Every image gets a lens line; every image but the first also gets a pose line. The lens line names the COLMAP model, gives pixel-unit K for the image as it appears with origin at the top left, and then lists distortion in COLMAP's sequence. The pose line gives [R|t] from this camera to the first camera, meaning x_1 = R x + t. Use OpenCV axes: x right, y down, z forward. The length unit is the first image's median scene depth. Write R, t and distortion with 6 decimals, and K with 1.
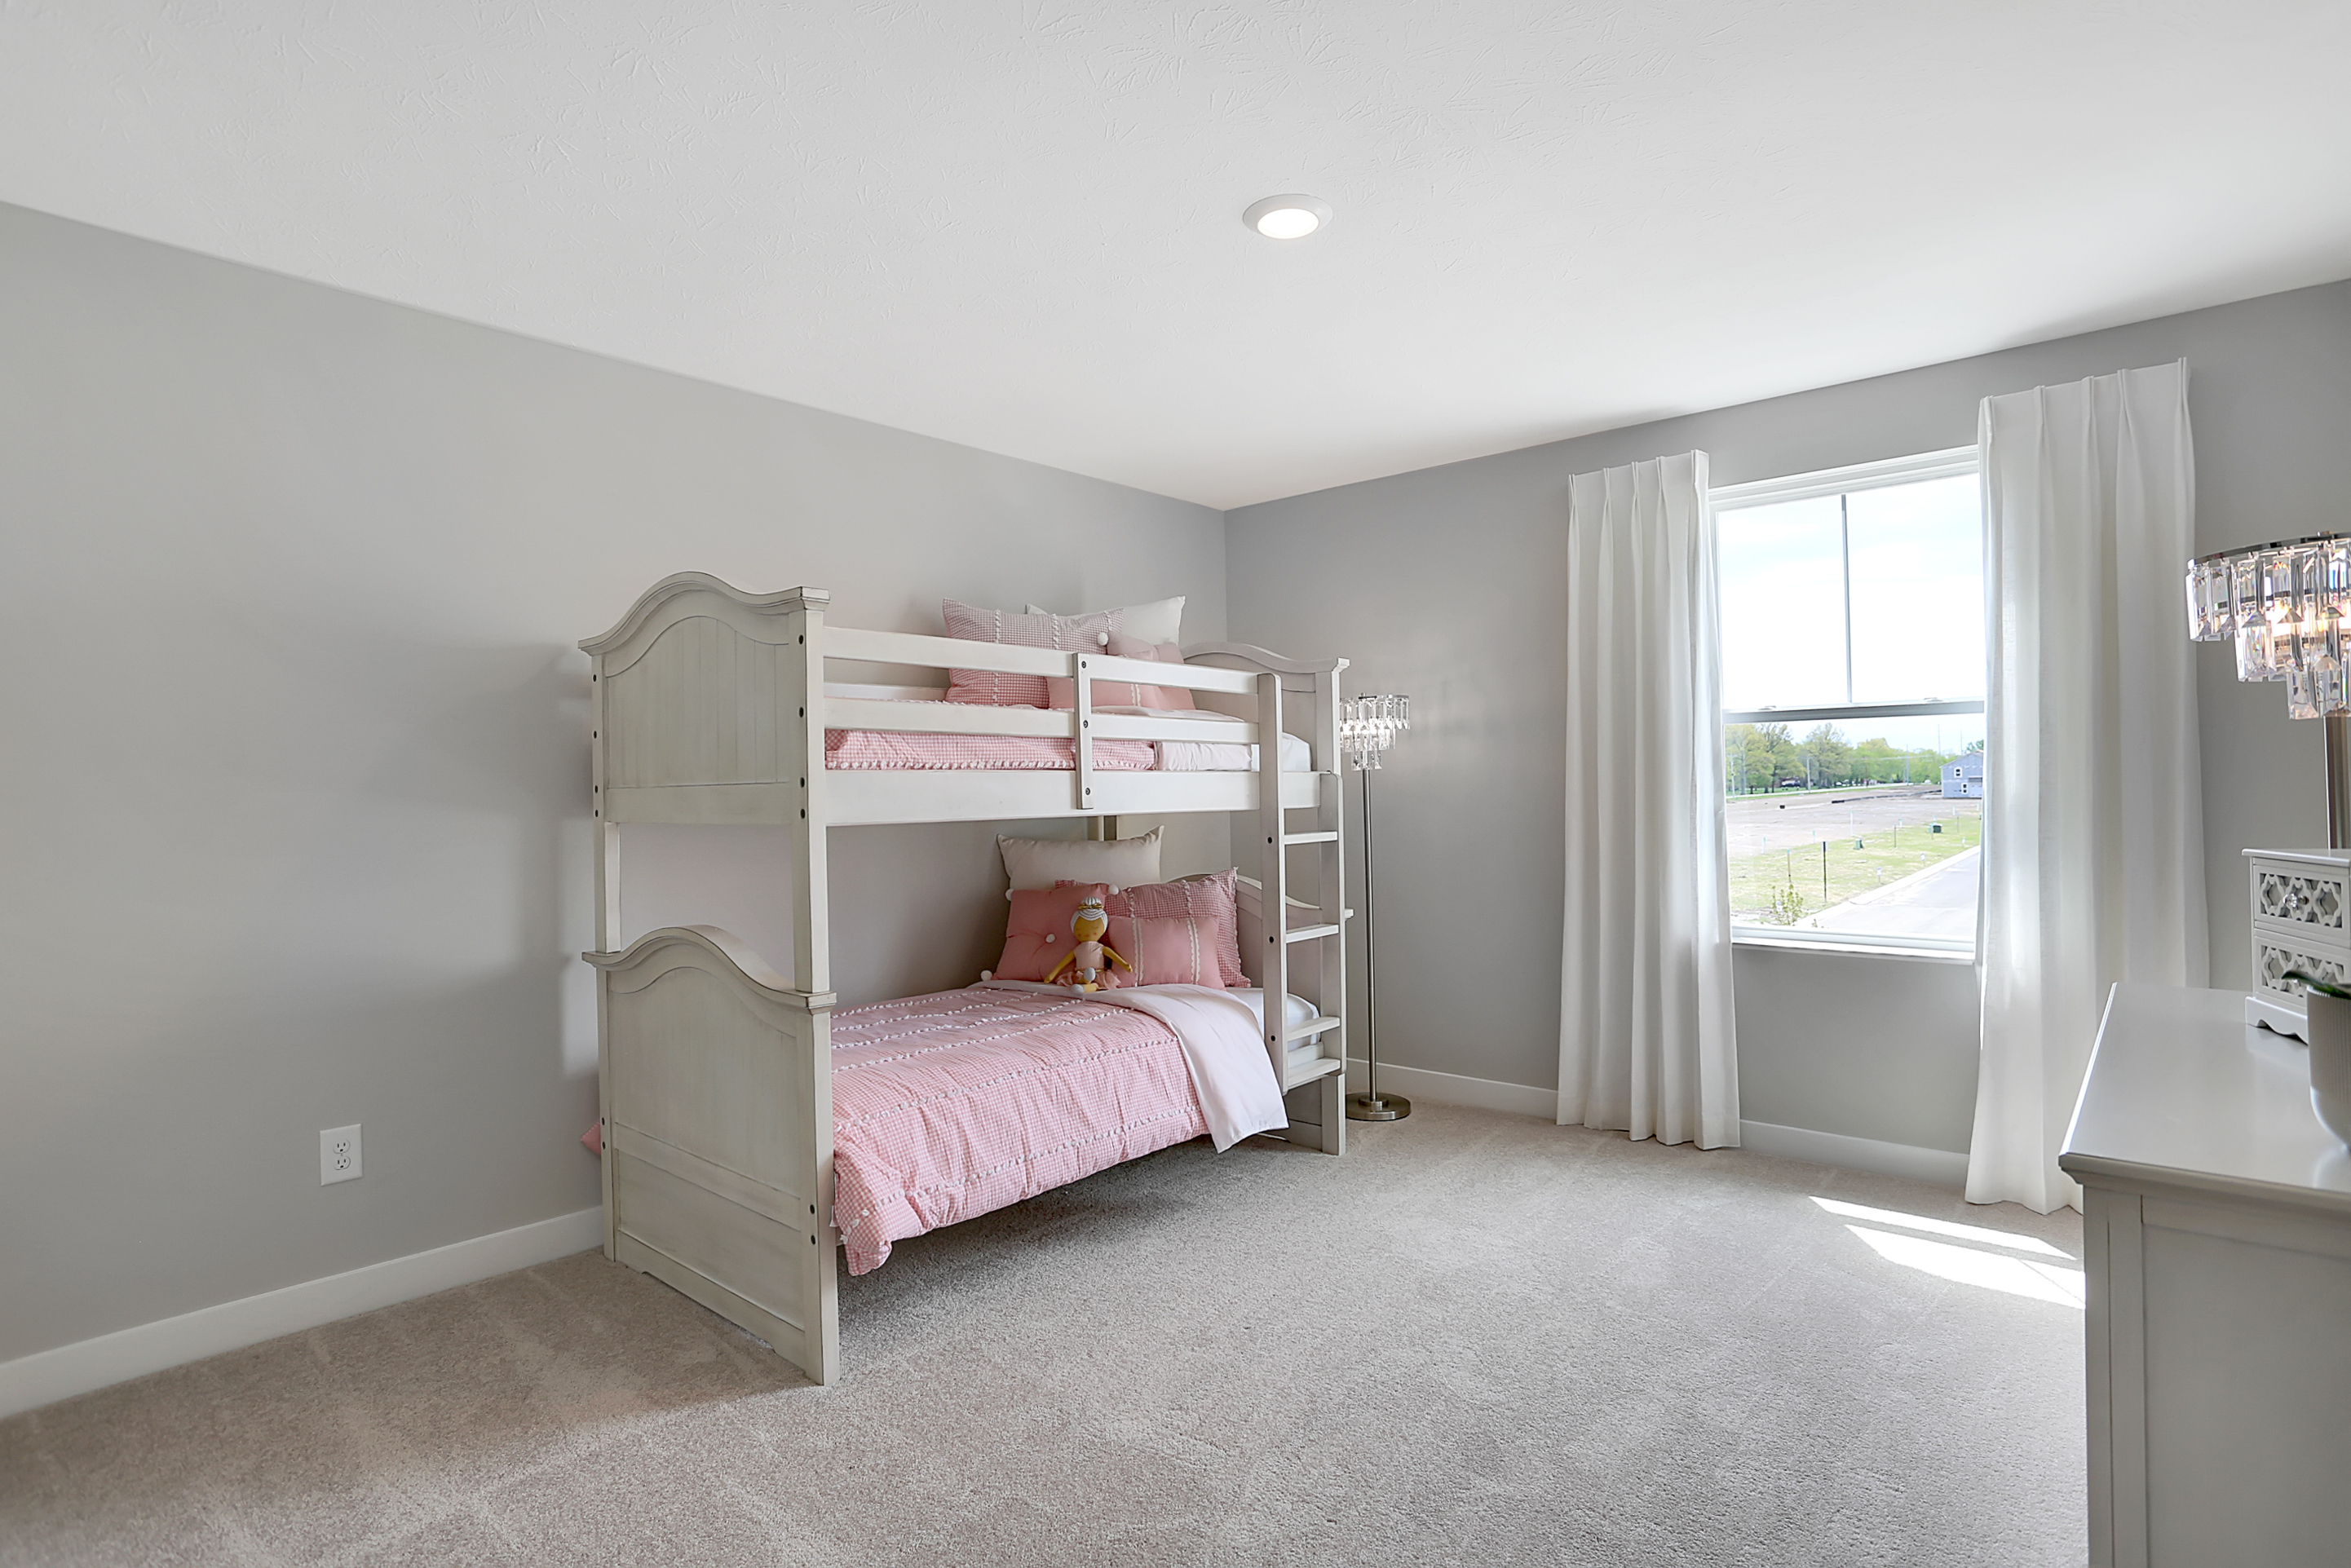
lens RADIAL K [[1161.2, 0, 1175.5], [0, 1161.2, 784.0], [0, 0, 1]] dist [0.000724, 0.000015]
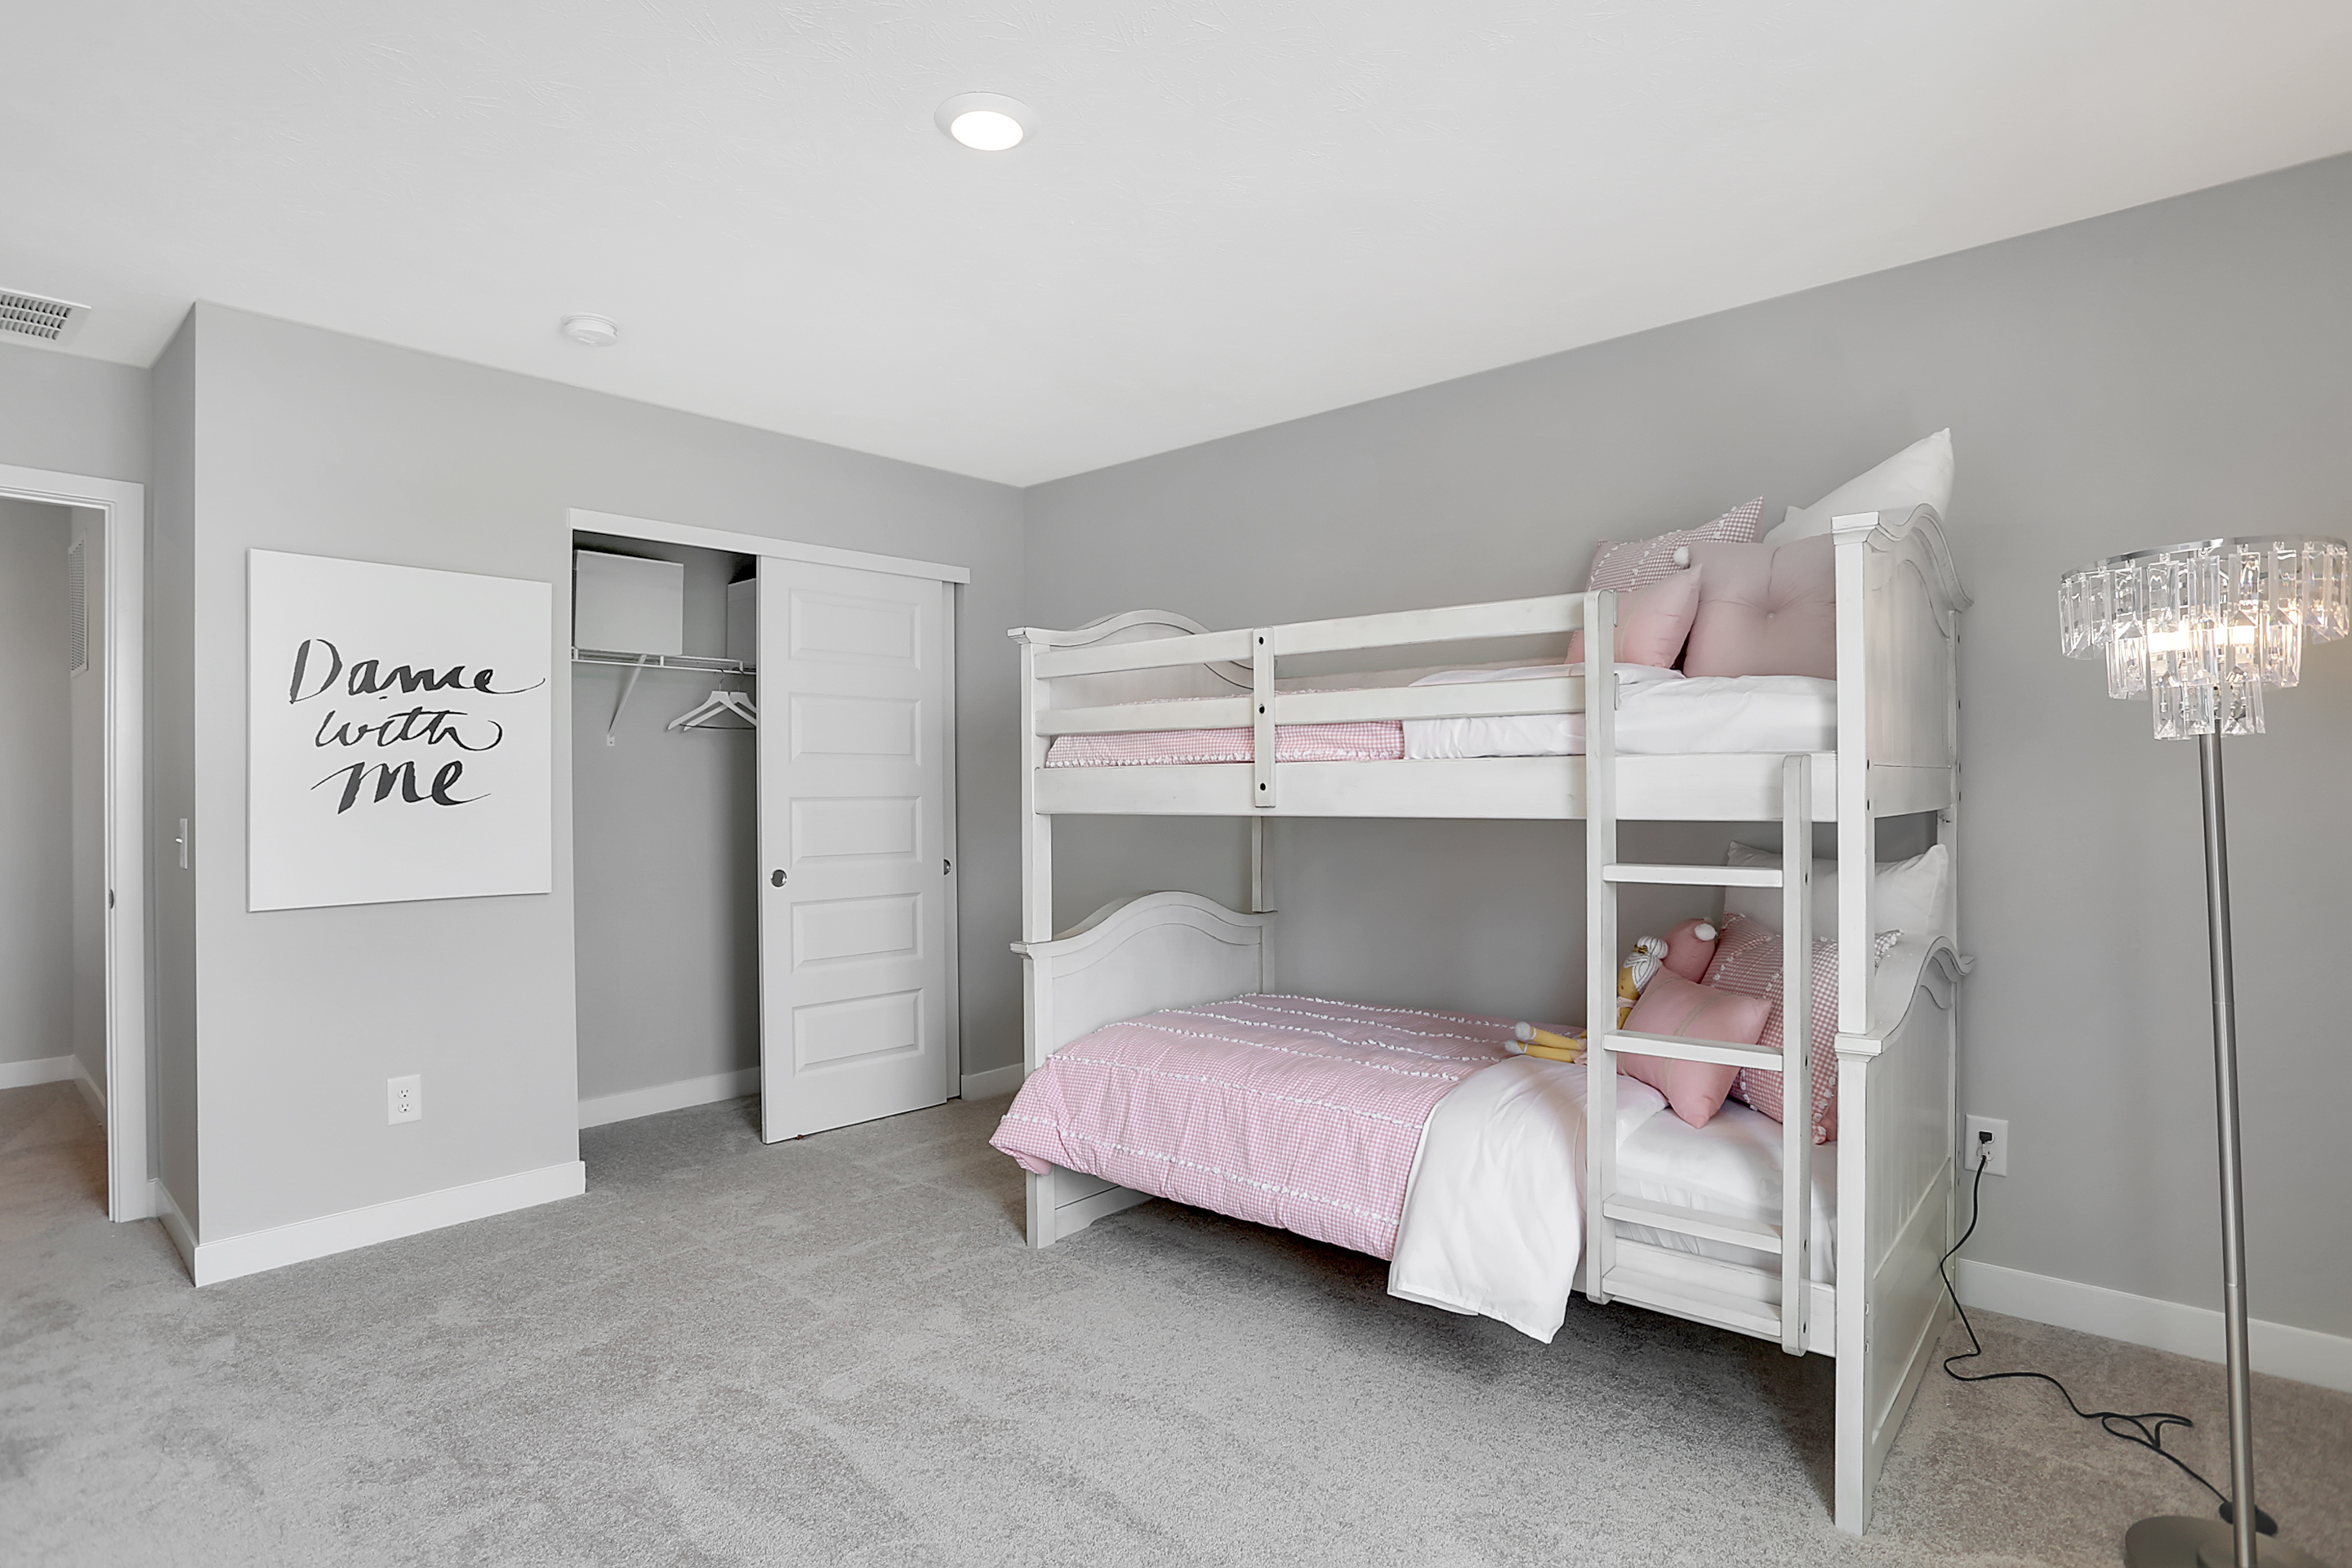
lens RADIAL K [[1203.1, 0, 1225.0], [0, 1203.1, 769.0], [0, 0, 1]] dist [-0.078568, 0.026581]
pose [[0.030655, -0.000184, -0.999530, 0.774900], [0.010438, 0.999946, 0.000137, -0.007332], [0.999476, -0.010437, 0.030656, 0.895740]]
